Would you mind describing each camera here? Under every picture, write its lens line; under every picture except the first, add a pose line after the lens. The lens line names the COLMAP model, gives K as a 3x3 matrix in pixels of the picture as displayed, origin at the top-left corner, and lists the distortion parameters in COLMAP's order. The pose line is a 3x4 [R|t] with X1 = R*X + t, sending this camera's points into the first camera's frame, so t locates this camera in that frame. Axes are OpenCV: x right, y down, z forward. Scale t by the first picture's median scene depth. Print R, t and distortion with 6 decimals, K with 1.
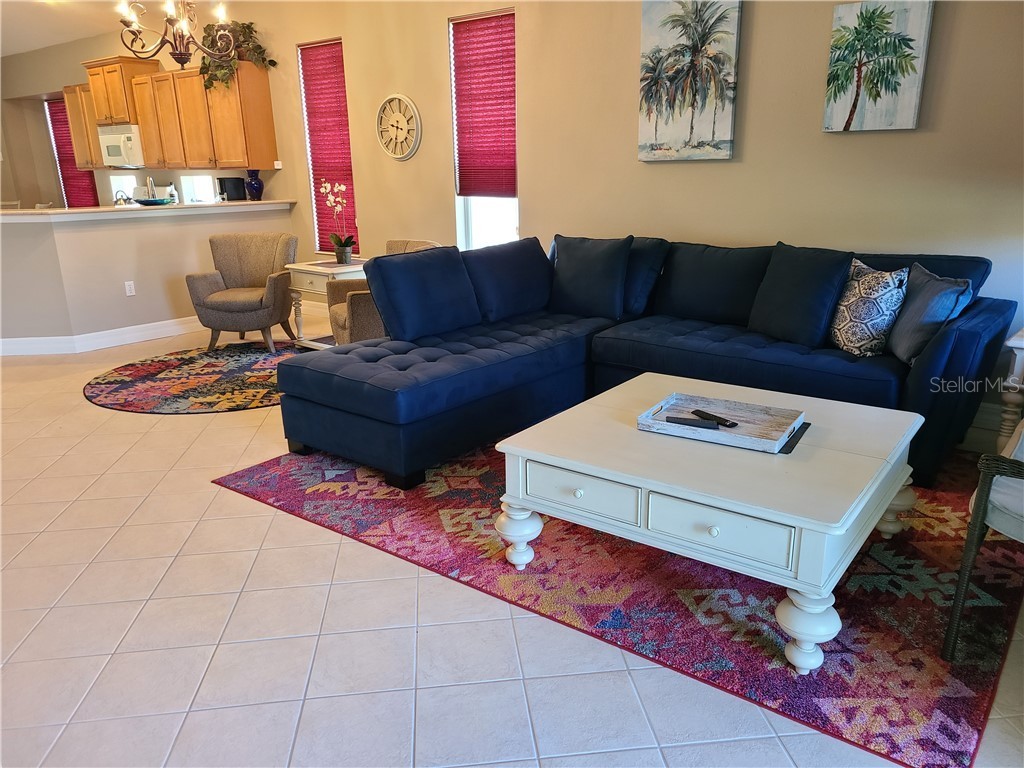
lens RADIAL K [[761.4, 0, 510.3], [0, 761.4, 392.9], [0, 0, 1]] dist [0.044116, -0.006713]
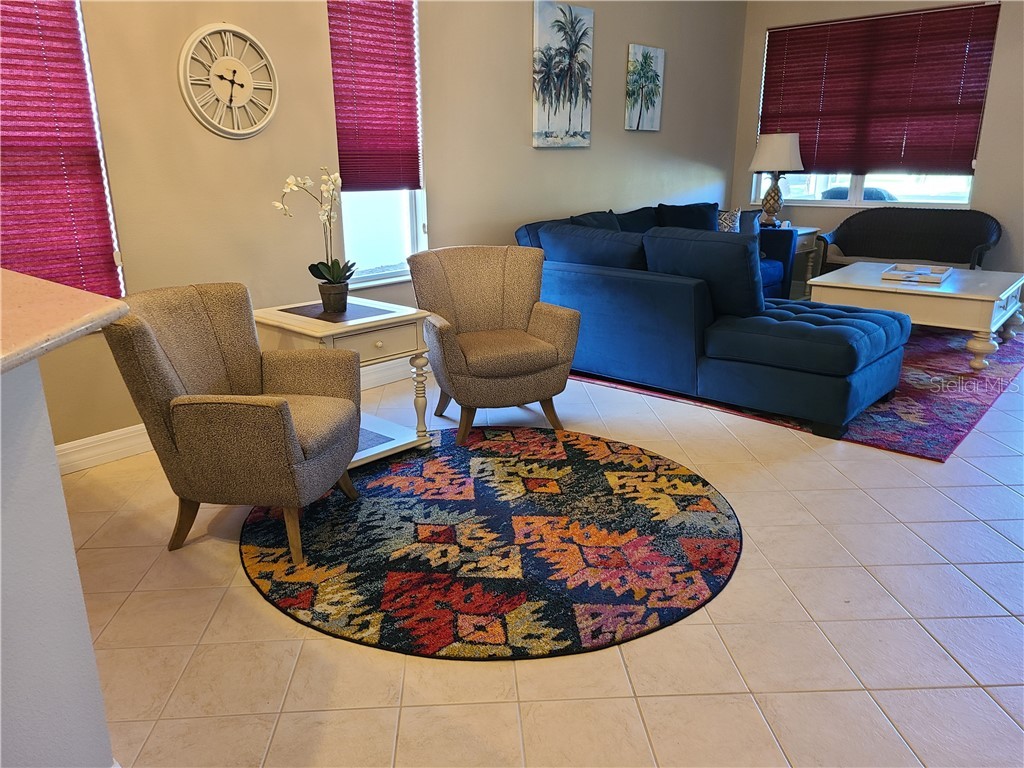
lens RADIAL K [[761.4, 0, 510.5], [0, 761.4, 376.2], [0, 0, 1]] dist [0.044116, -0.006713]
pose [[0.059694, -0.264691, 0.962484, -0.983636], [0.296337, 0.925435, 0.236123, -0.277381], [-0.953216, 0.271125, 0.133681, 1.007657]]
